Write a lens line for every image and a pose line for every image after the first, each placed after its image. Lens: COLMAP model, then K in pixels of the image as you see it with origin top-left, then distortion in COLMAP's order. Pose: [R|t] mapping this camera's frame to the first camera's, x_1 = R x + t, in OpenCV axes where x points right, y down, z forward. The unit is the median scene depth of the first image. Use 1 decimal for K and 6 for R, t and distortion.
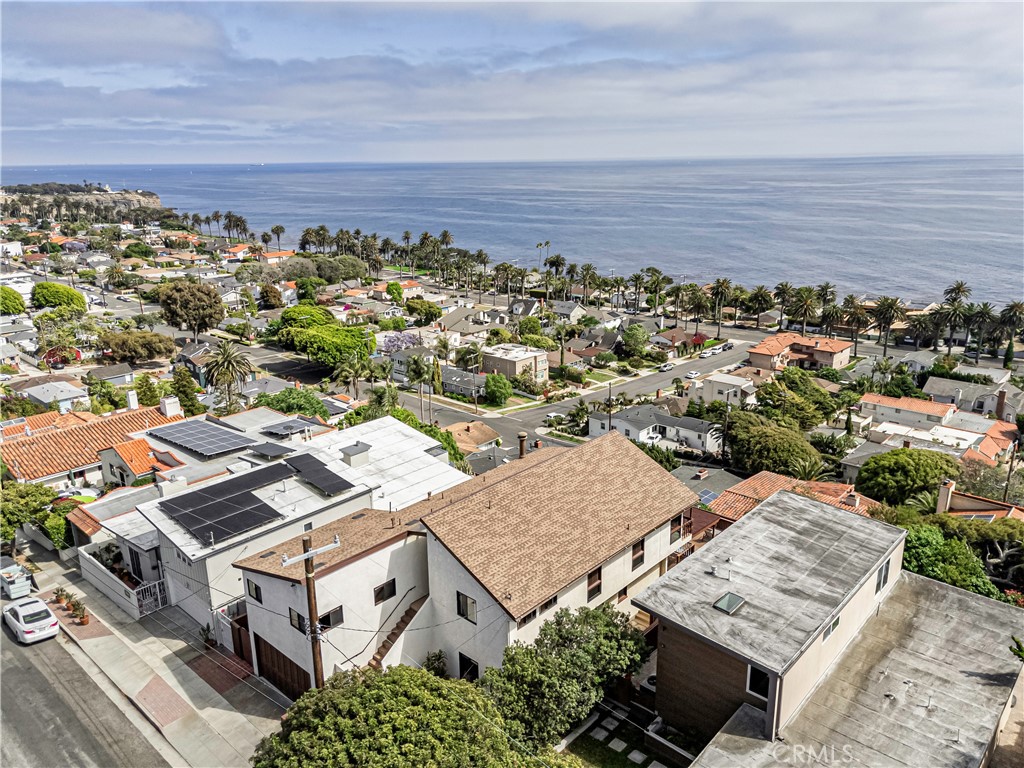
lens RADIAL K [[747.3, 0, 513.9], [0, 747.3, 385.2], [0, 0, 1]] dist [0.060143, -0.055848]
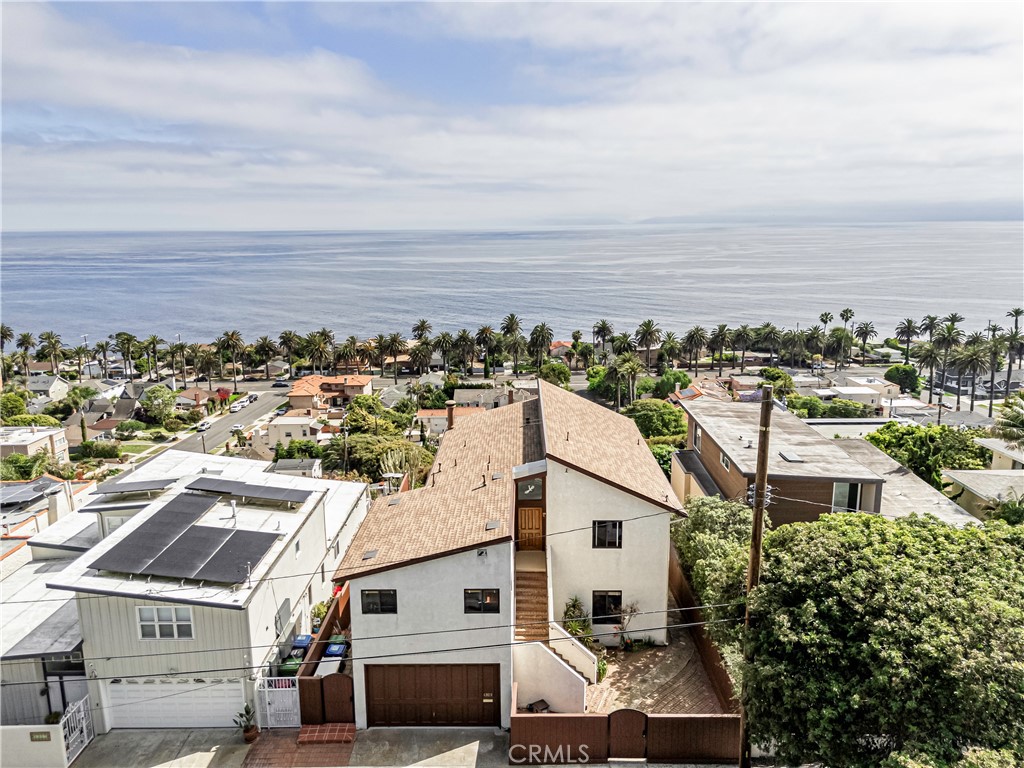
lens RADIAL K [[747.3, 0, 513.9], [0, 747.3, 385.2], [0, 0, 1]] dist [0.060143, -0.055848]
pose [[0.741739, -0.132238, 0.657523, -0.114922], [0.190981, 0.981428, -0.018061, 0.015976], [-0.642922, 0.138971, 0.753218, 0.050605]]
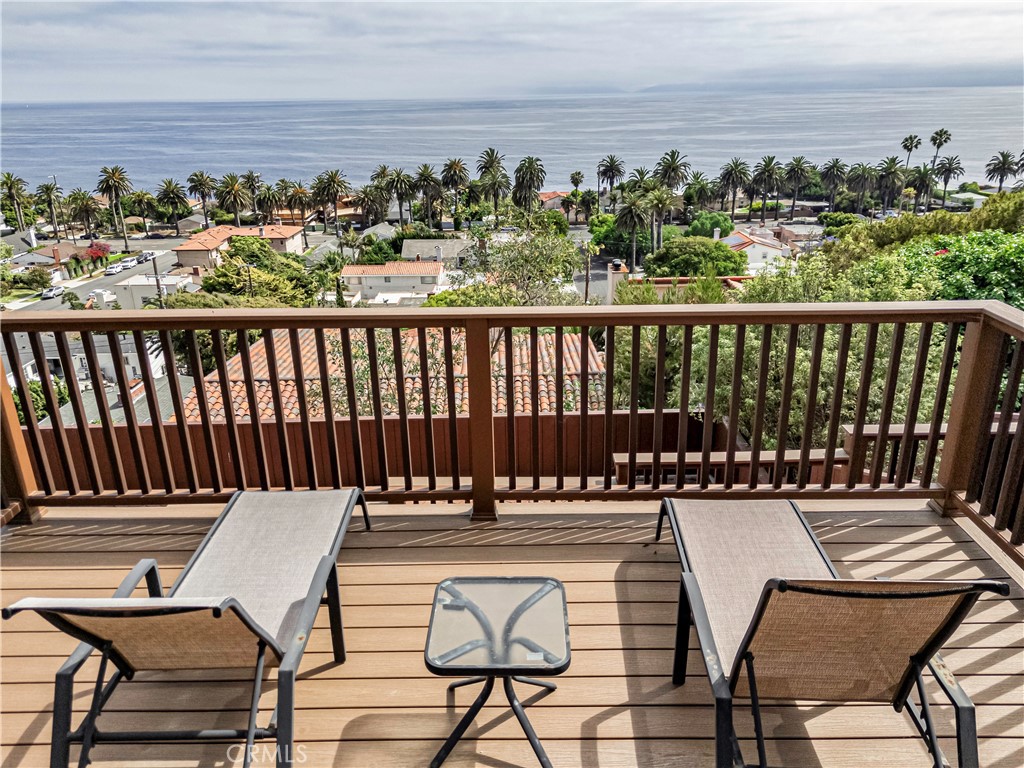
lens RADIAL K [[754.1, 0, 512.0], [0, 754.1, 384.0], [0, 0, 1]] dist [0.074595, -0.077598]
pose [[0.740868, -0.239302, 0.627574, 0.060392], [0.198848, 0.970636, 0.135370, 0.042495], [-0.641541, 0.024500, 0.766698, 0.227242]]
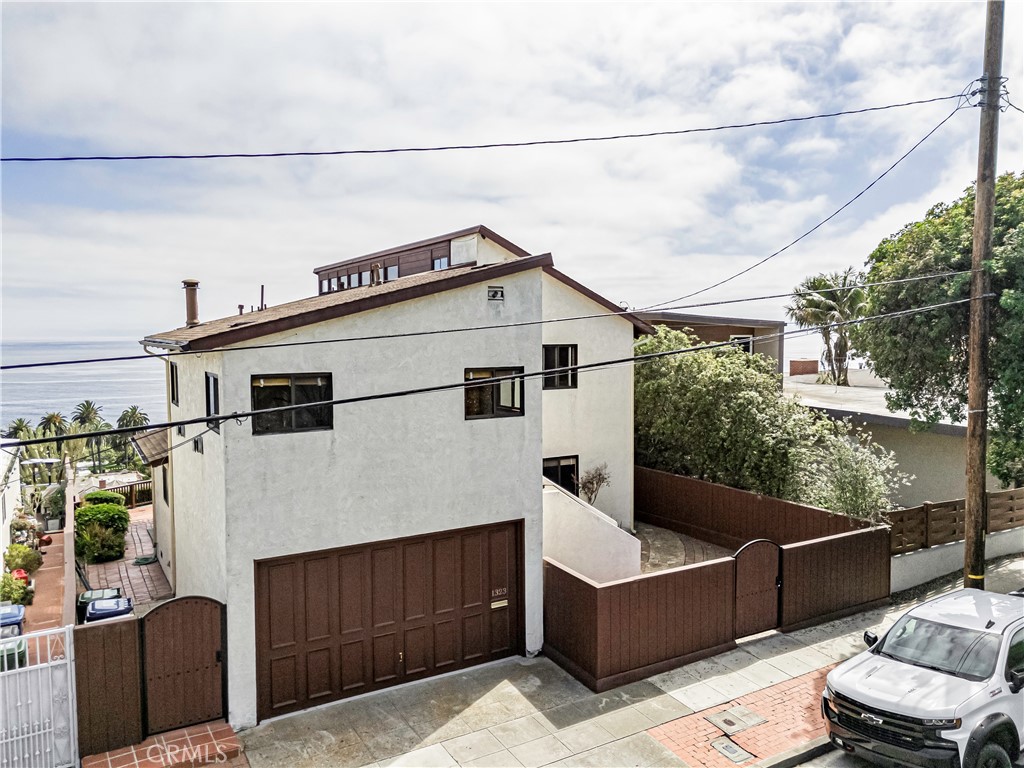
lens RADIAL K [[754.1, 0, 512.0], [0, 754.1, 384.0], [0, 0, 1]] dist [0.074595, -0.077598]
pose [[0.297154, -0.054947, 0.953247, -0.103537], [0.276692, 0.960462, -0.030890, 0.047647], [-0.913861, 0.272935, 0.300608, 0.127159]]
